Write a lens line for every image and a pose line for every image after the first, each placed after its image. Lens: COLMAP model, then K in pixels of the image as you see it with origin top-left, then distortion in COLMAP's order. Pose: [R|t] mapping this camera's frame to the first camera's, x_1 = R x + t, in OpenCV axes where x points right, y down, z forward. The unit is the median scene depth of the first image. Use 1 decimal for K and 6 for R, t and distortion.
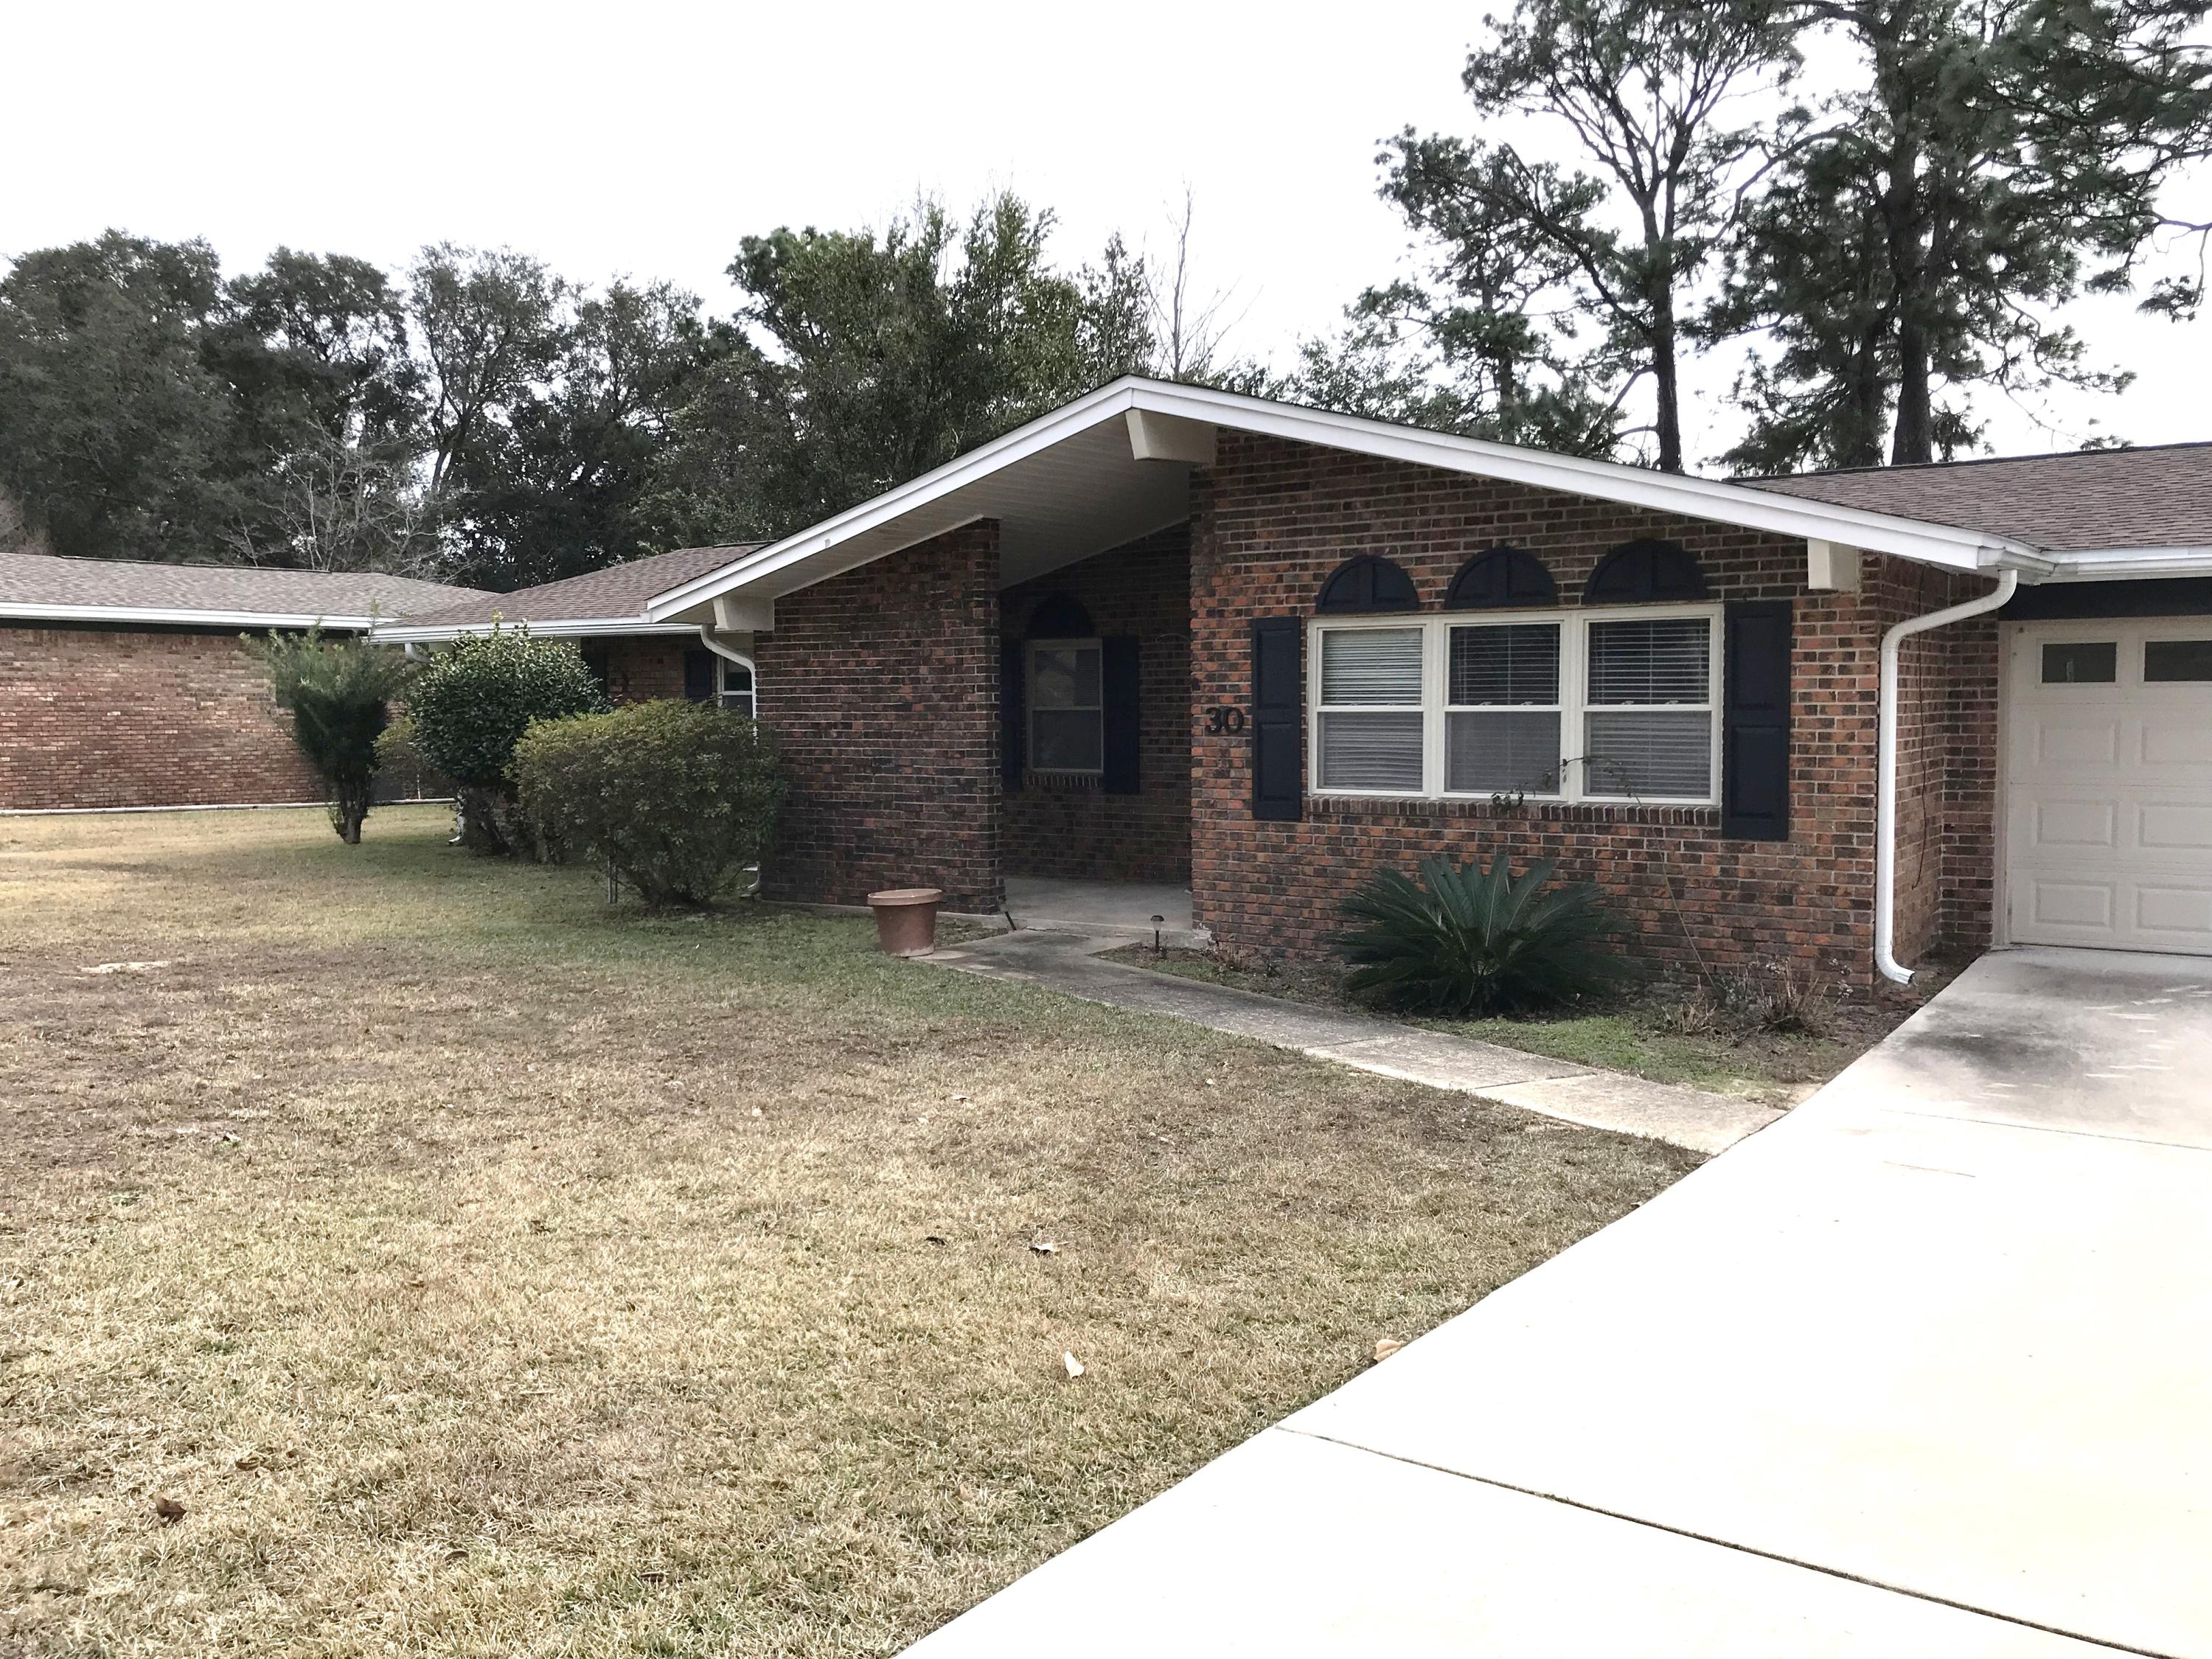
lens RADIAL K [[1766.3, 0, 1106.0], [0, 1766.3, 829.5], [0, 0, 1]] dist [0.112518, -0.311972]
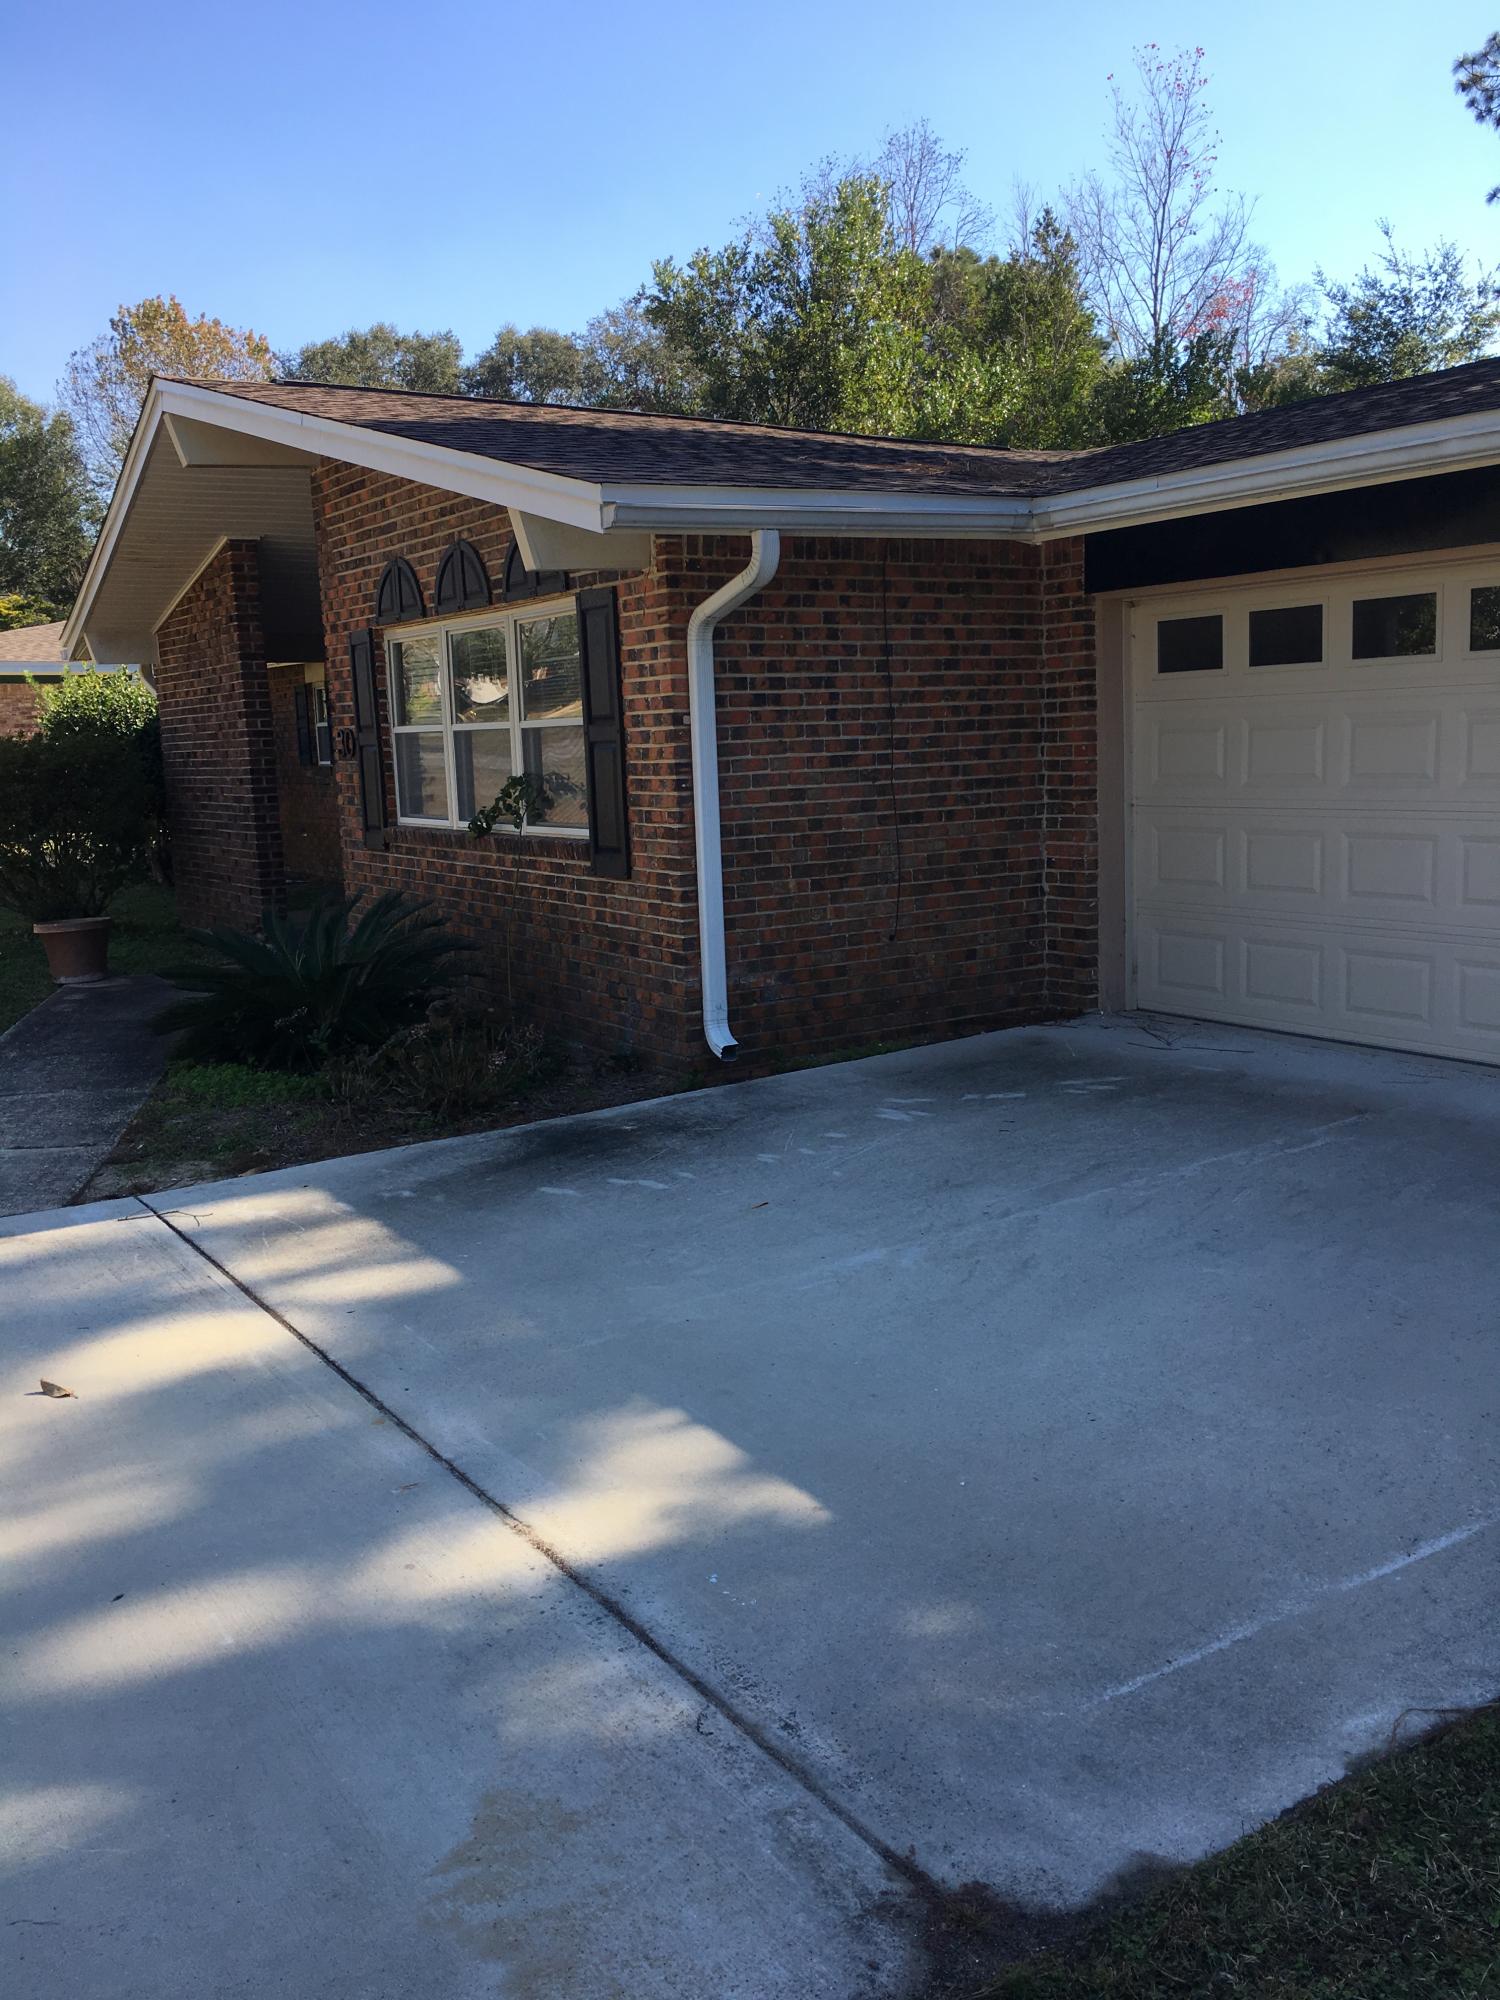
lens RADIAL K [[1660.7, 0, 750.0], [0, 1660.7, 1000.0], [0, 0, 1]] dist [0.074536, -0.091063]
pose [[0.927940, 0.035362, -0.371049, 0.731466], [-0.001144, 0.995755, 0.092038, -0.009335], [0.372729, -0.084981, 0.924041, 0.295761]]
